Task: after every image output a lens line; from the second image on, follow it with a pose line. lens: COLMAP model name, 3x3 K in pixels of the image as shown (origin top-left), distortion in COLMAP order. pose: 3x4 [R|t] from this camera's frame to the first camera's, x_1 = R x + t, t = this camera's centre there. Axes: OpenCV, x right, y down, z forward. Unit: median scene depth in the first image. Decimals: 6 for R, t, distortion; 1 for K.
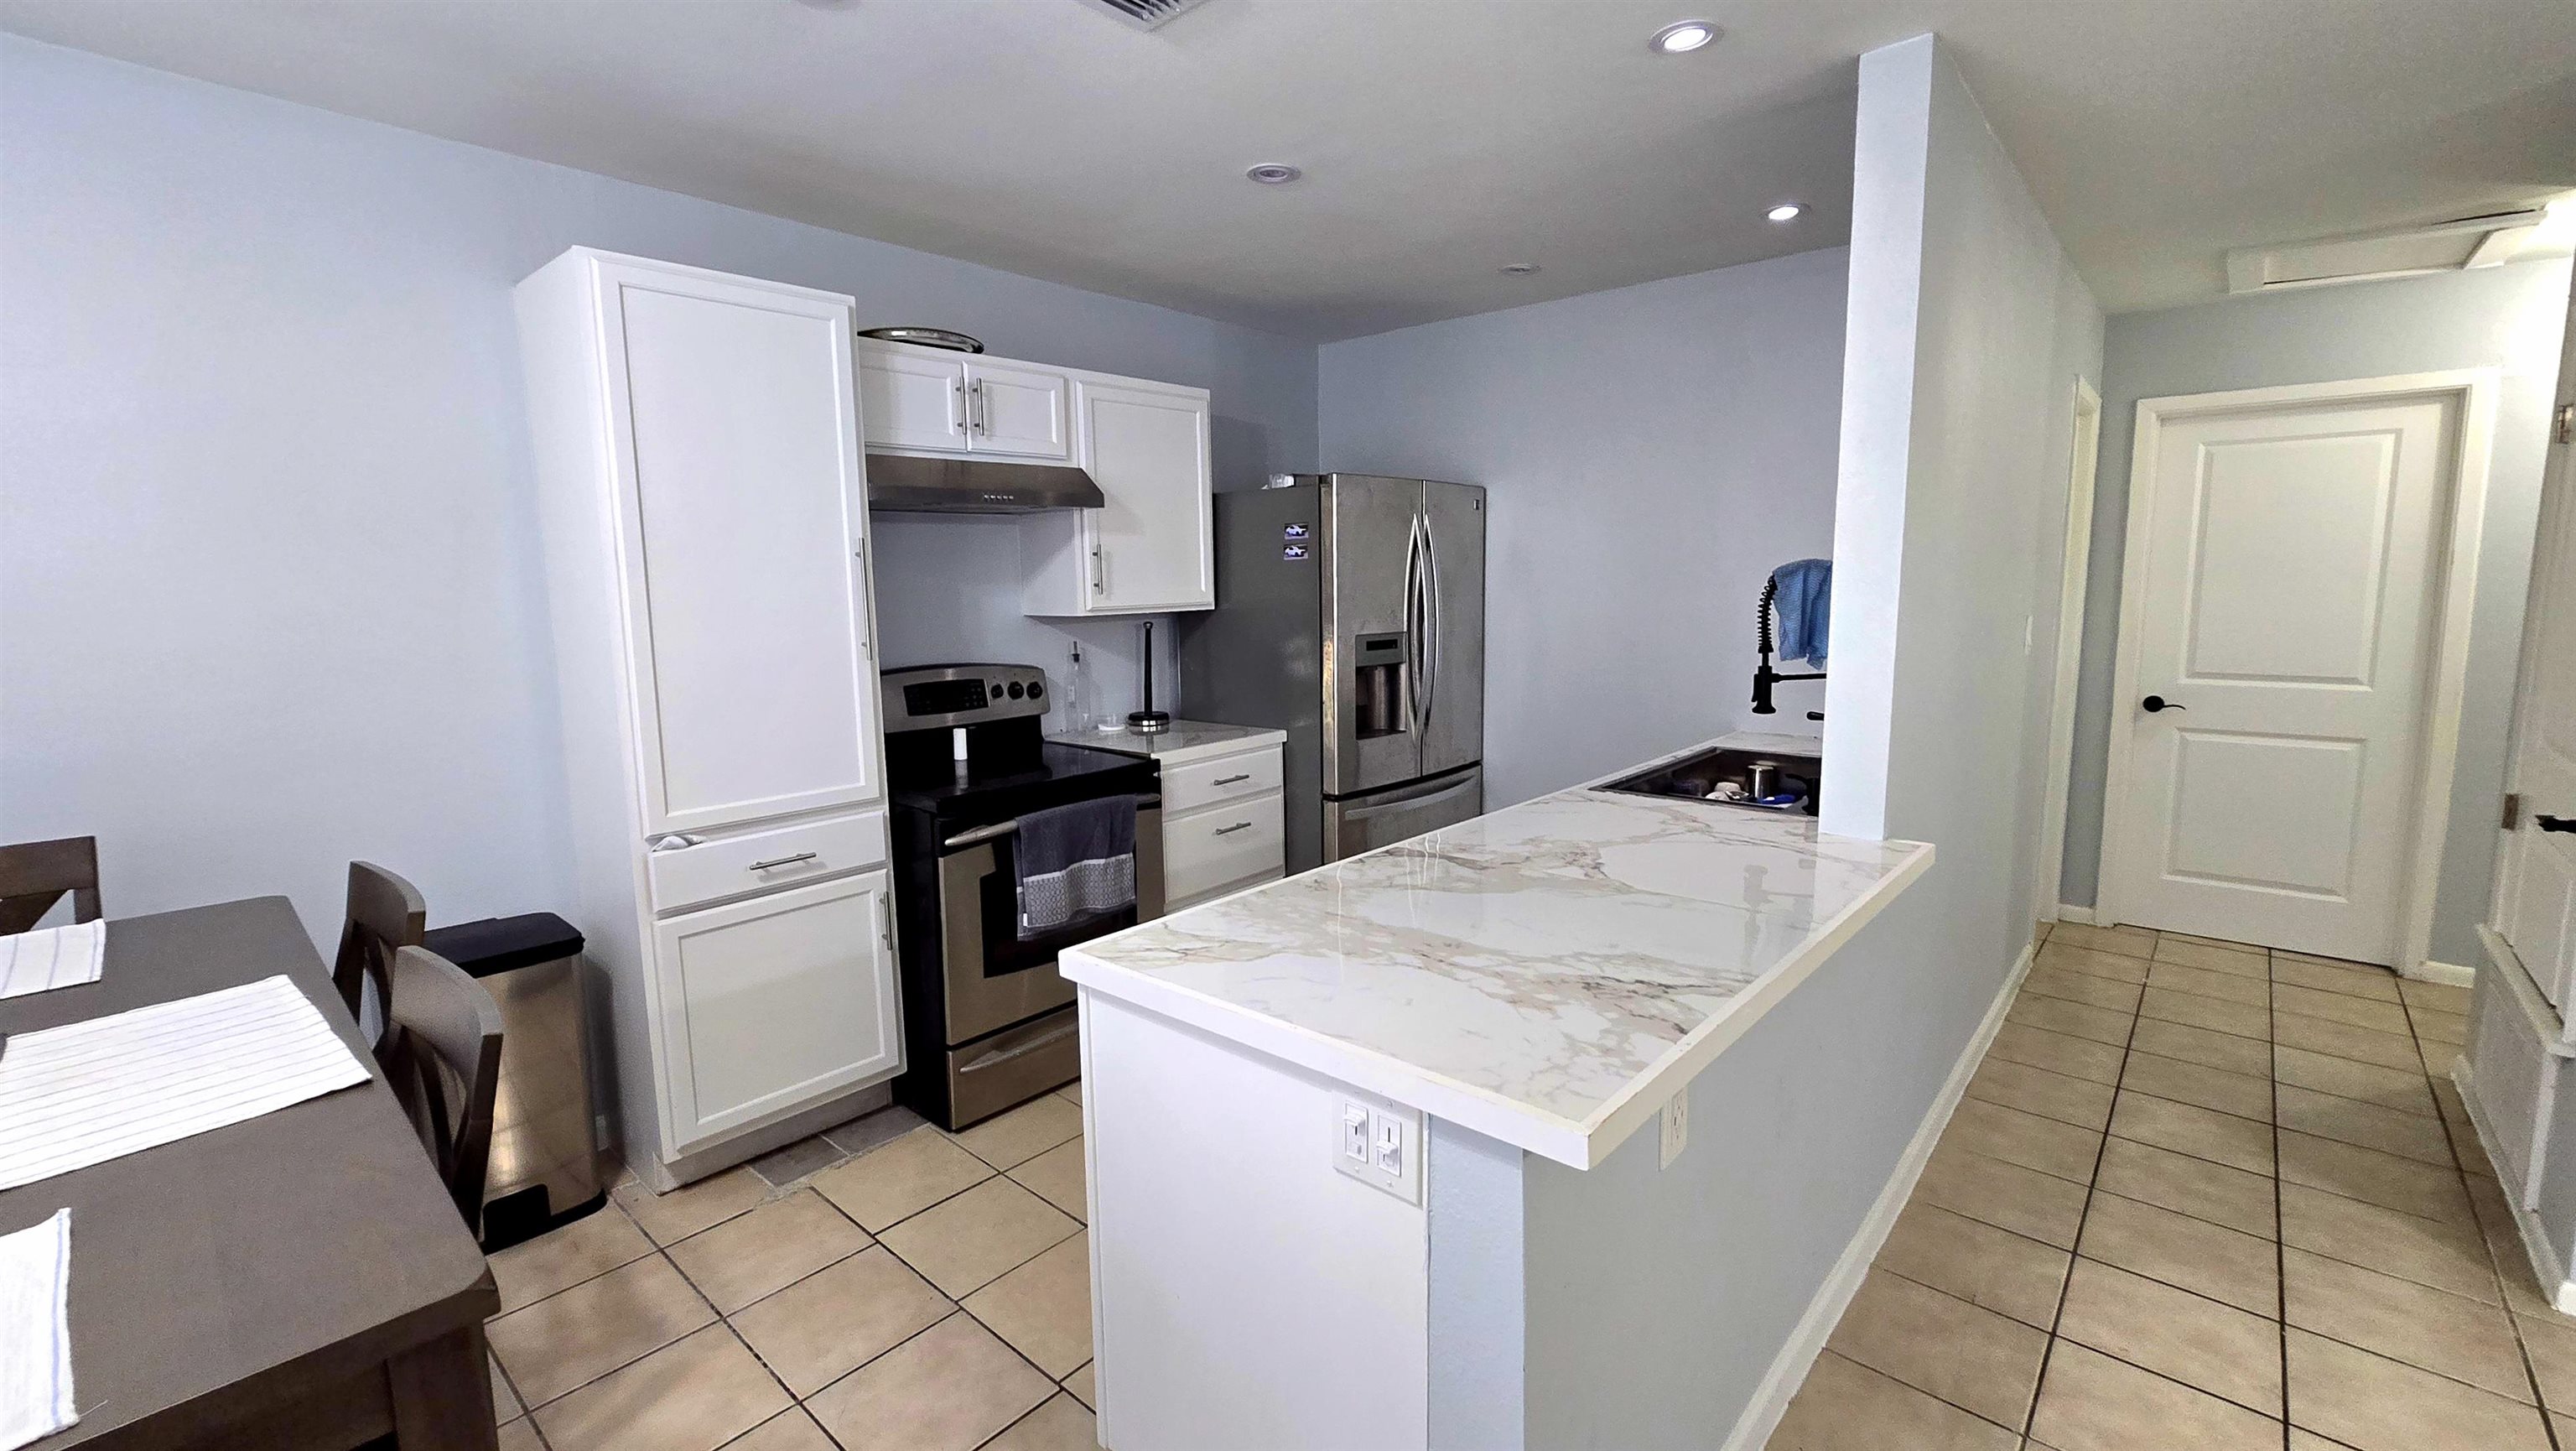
lens RADIAL K [[1089.7, 0, 1275.5], [0, 1089.7, 719.0], [0, 0, 1]] dist [-0.005954, -0.000198]
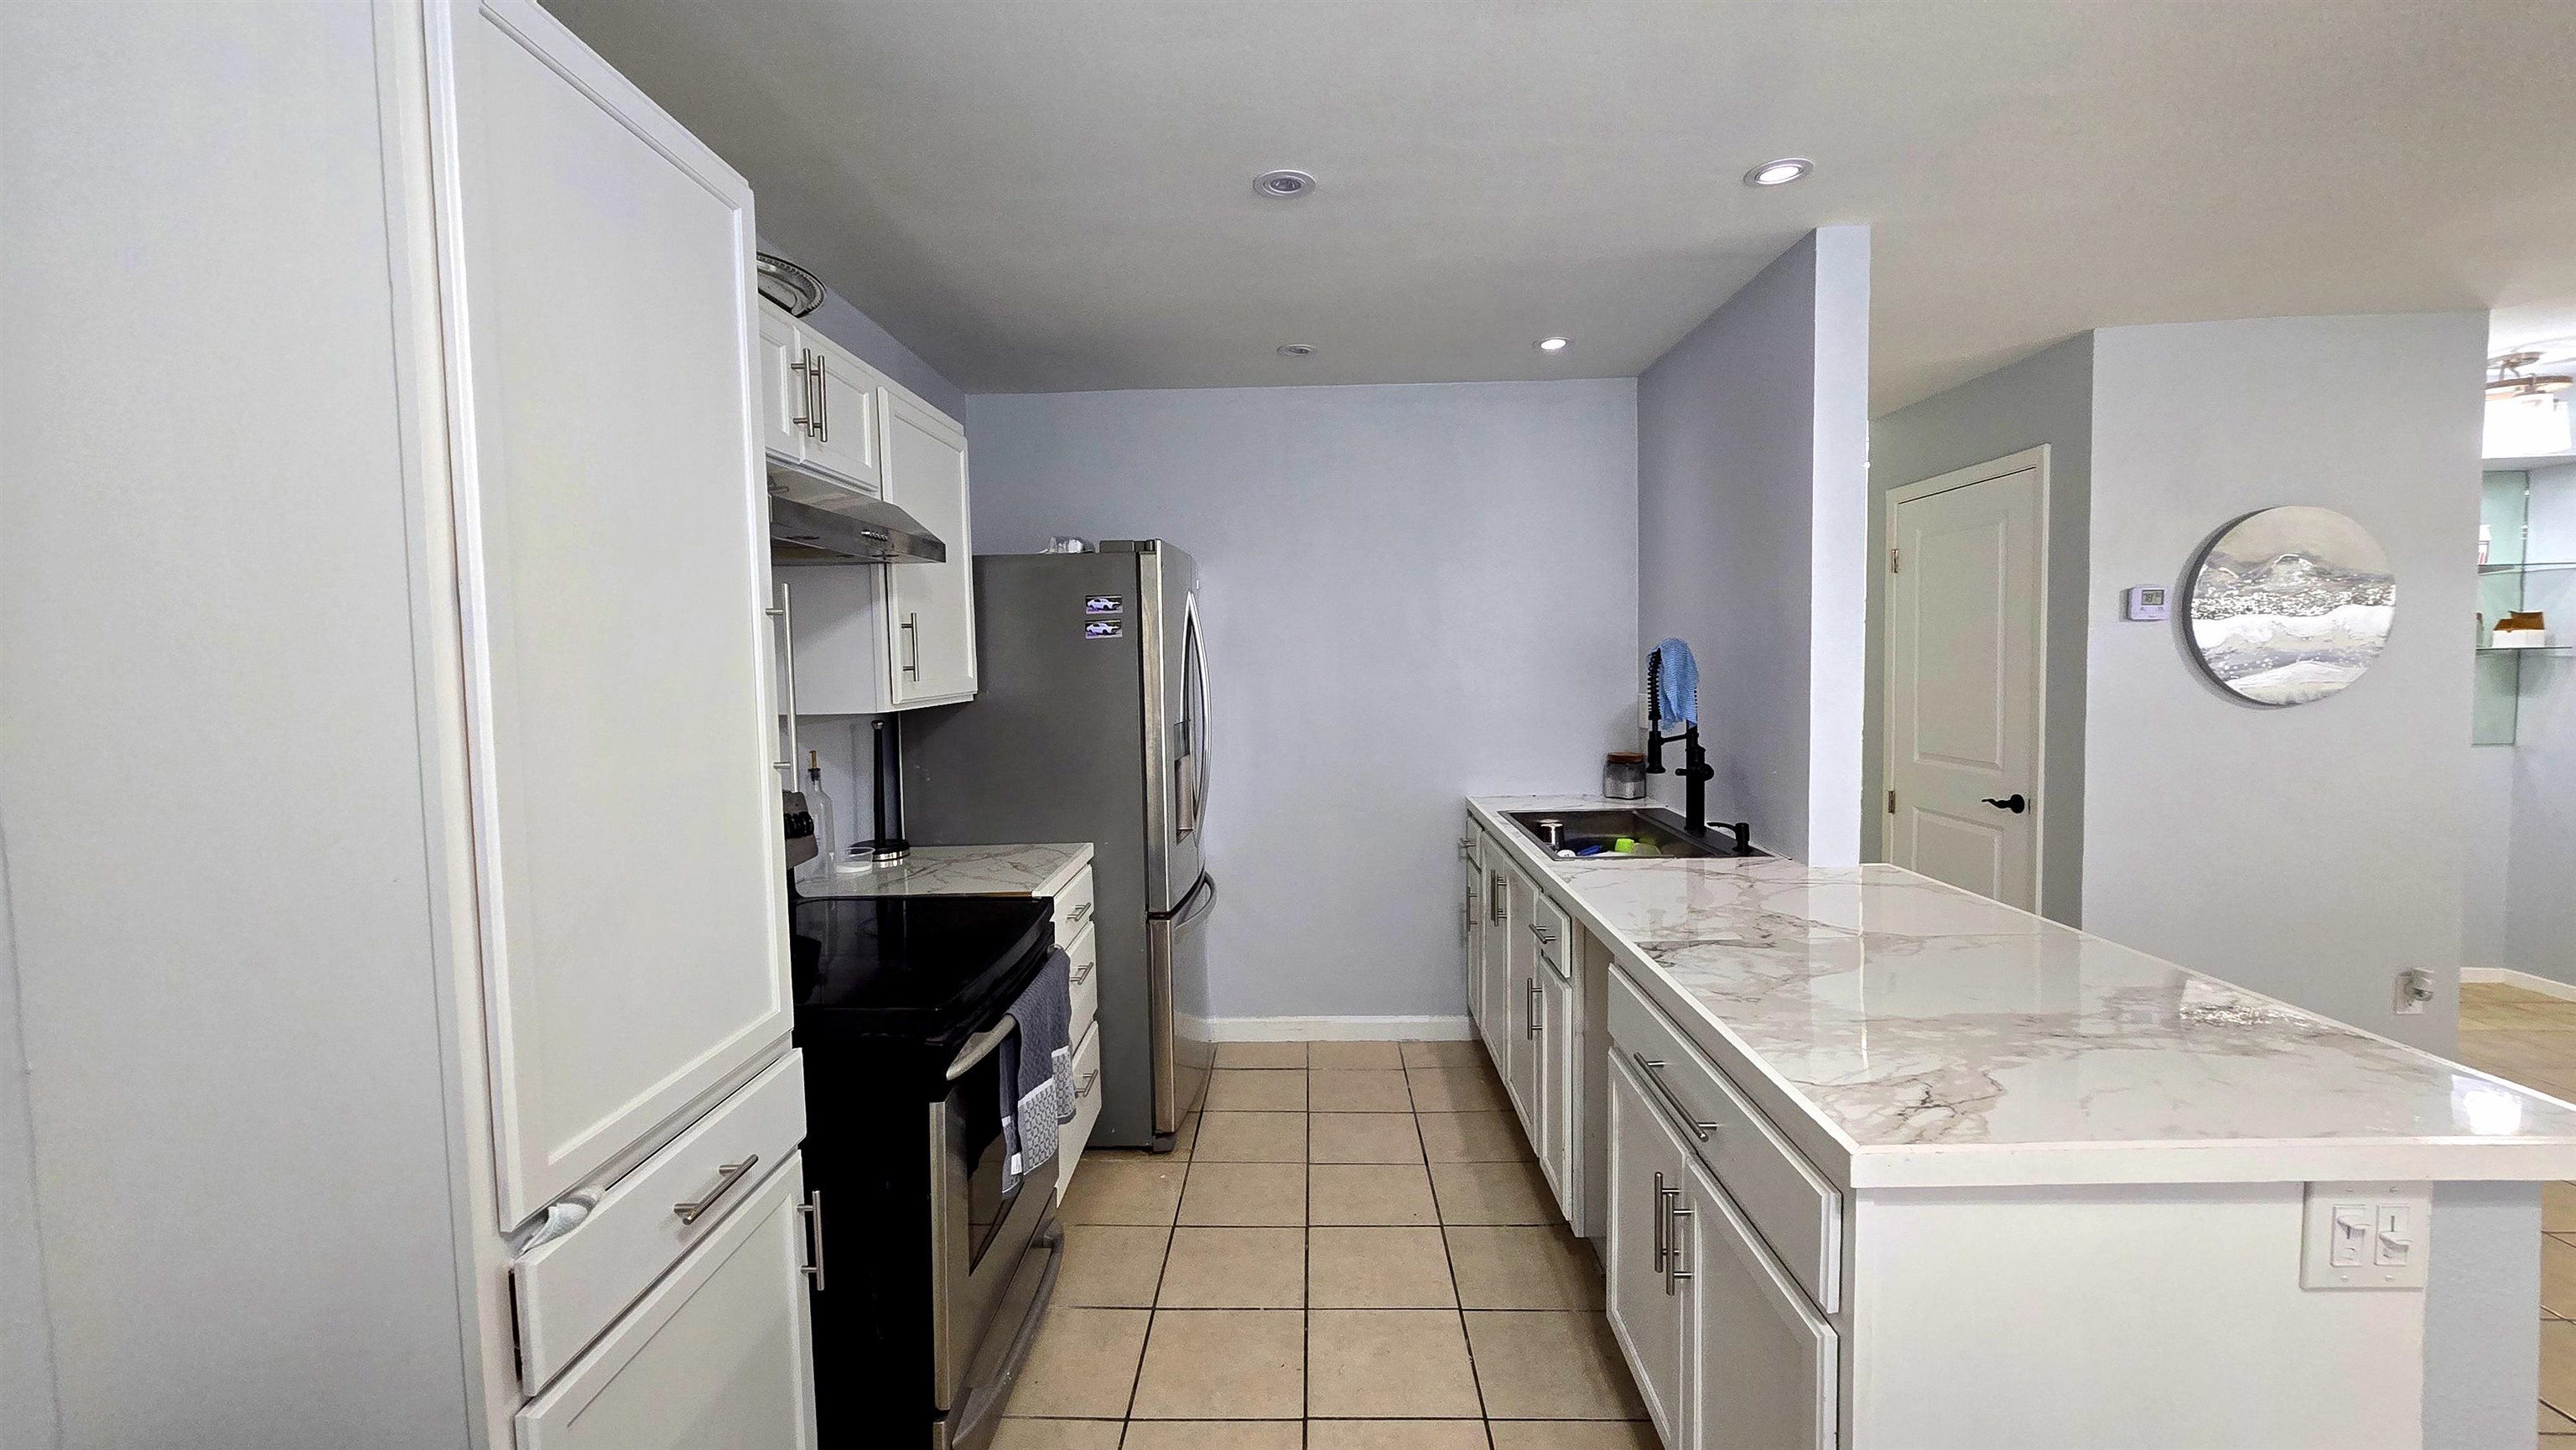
lens RADIAL K [[1046.5, 0, 1282.6], [0, 1046.5, 719.9], [0, 0, 1]] dist [-0.003444, -0.000085]
pose [[0.762017, -0.038745, 0.646396, -0.495845], [0.092057, 0.994552, -0.048910, -0.038422], [-0.640980, 0.096776, 0.761433, 0.372116]]
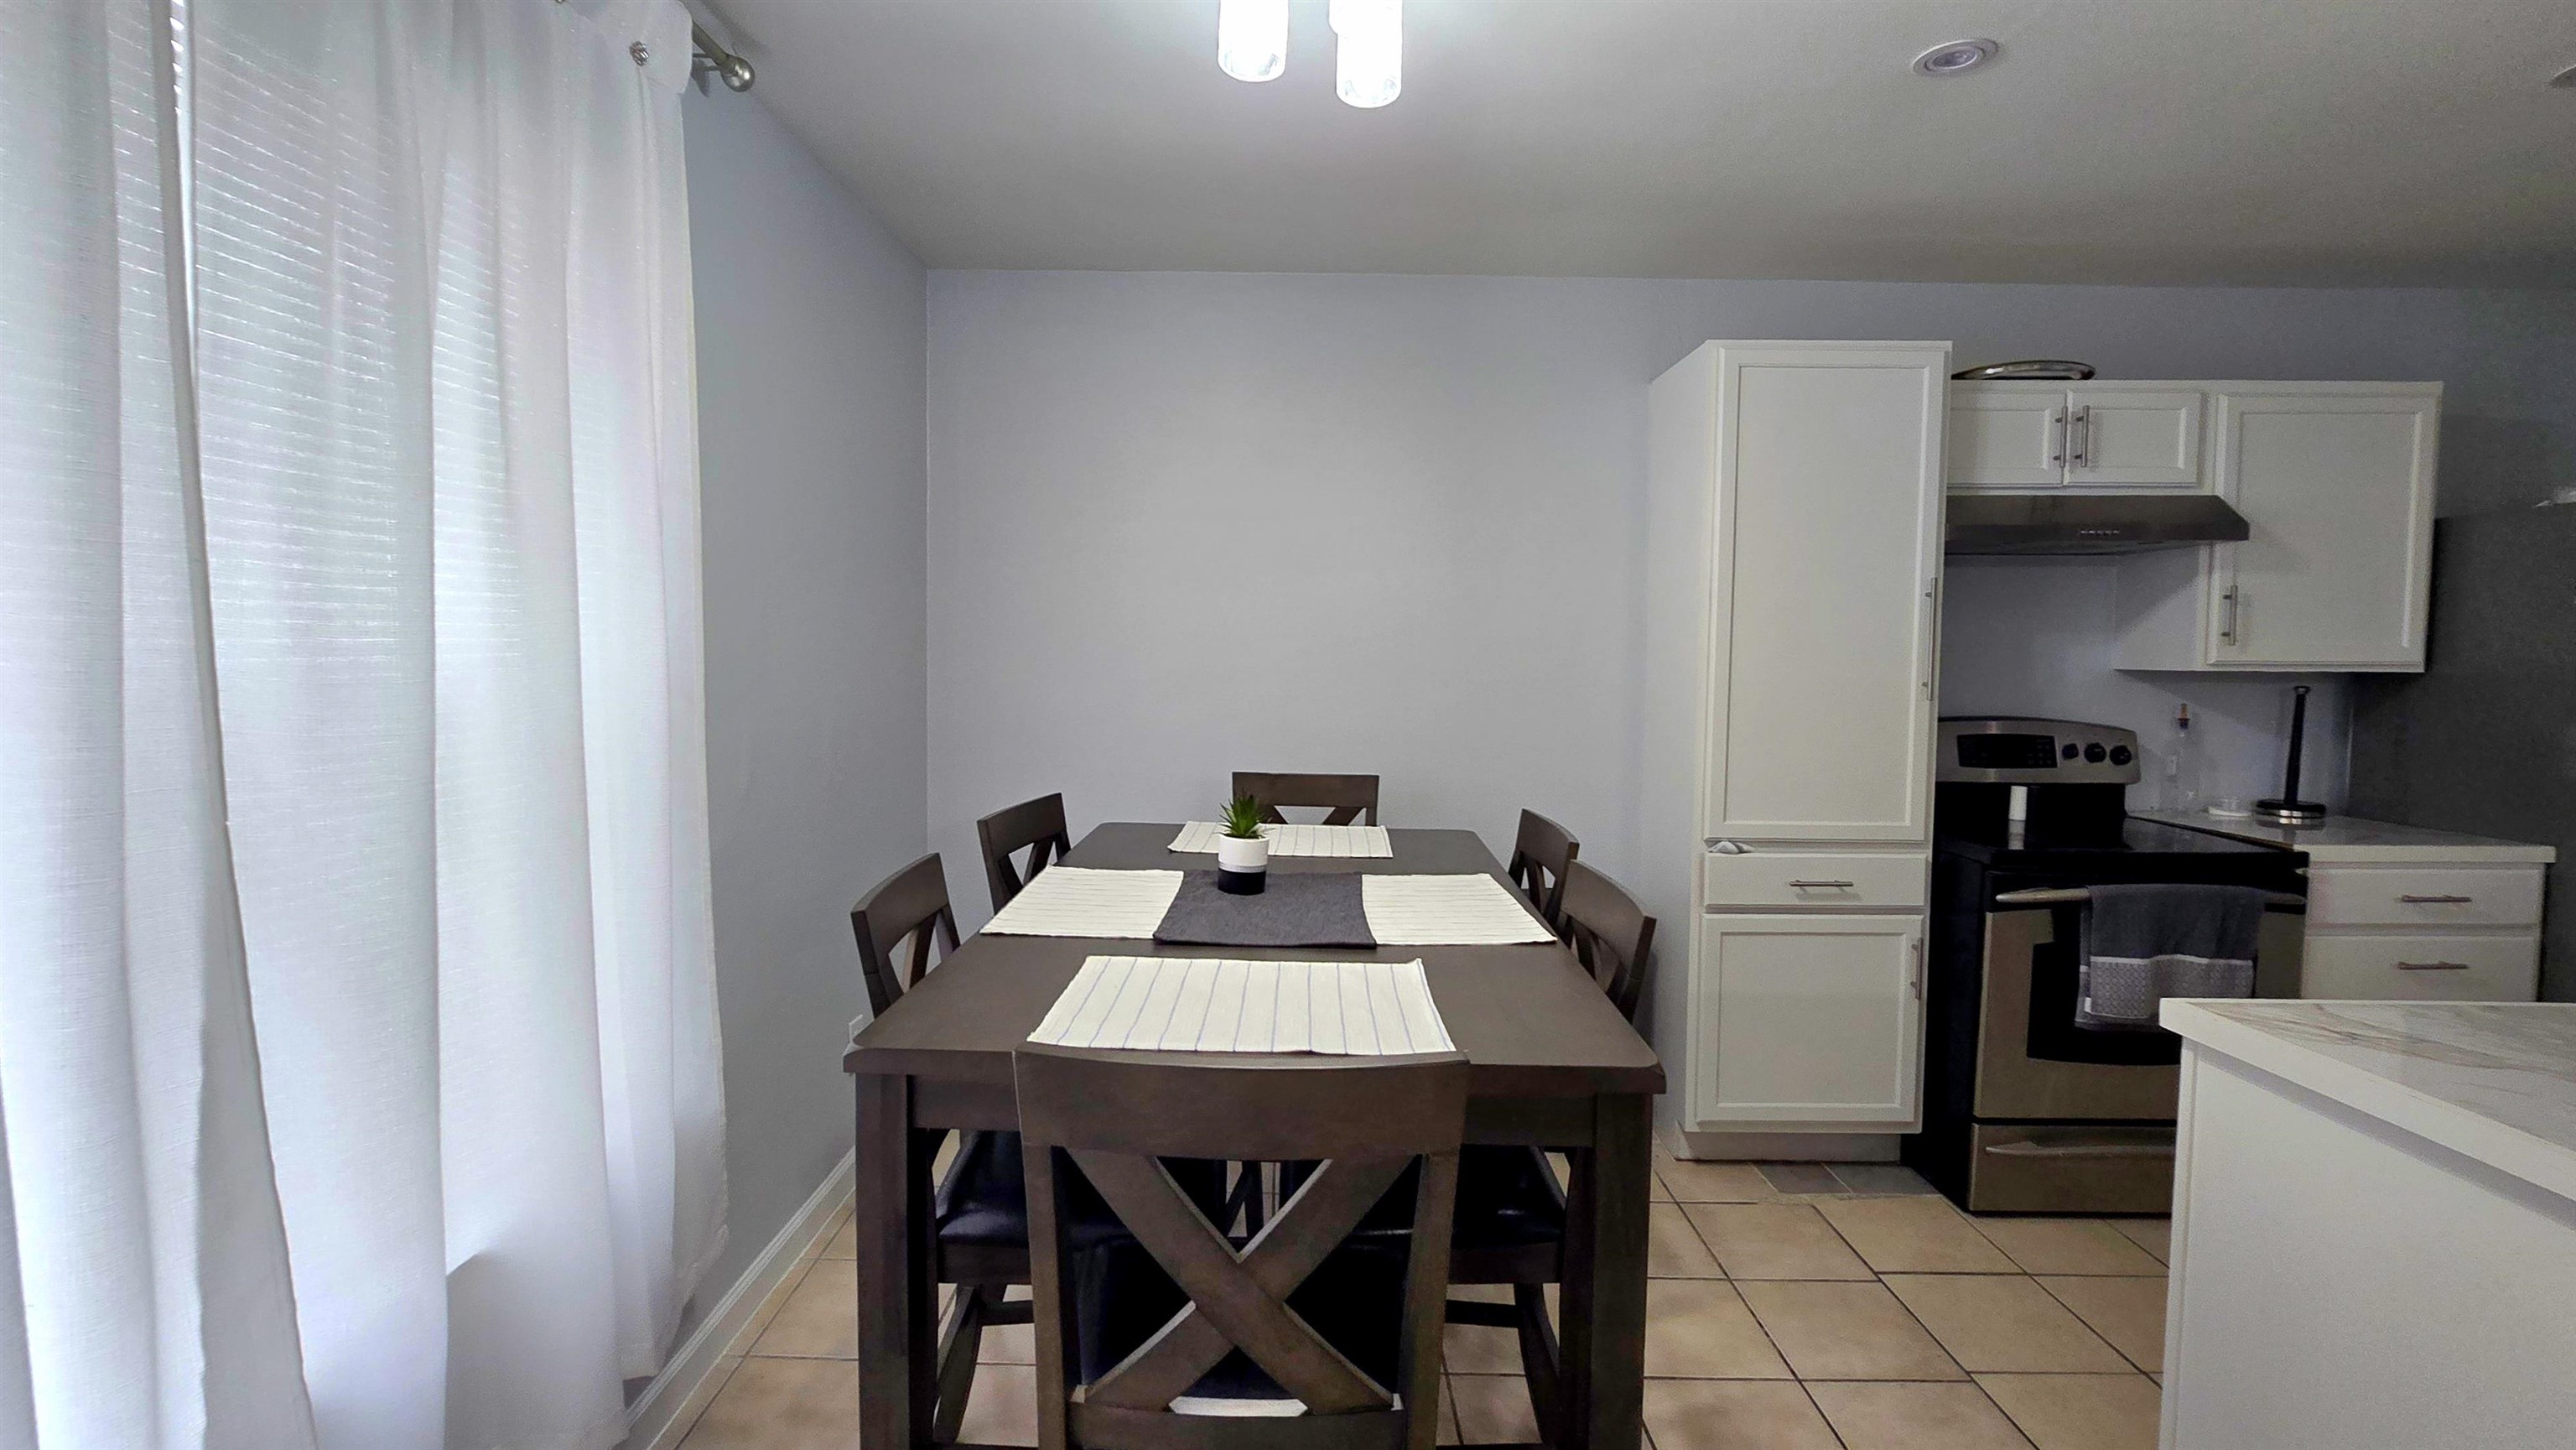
lens RADIAL K [[1116.3, 0, 1279.4], [0, 1116.3, 717.6], [0, 0, 1]] dist [-0.003808, -0.000097]
pose [[0.659846, 0.065207, -0.748567, -0.001994], [-0.116346, 0.993079, -0.016050, 0.043394], [0.742339, 0.097683, 0.662865, -0.103585]]
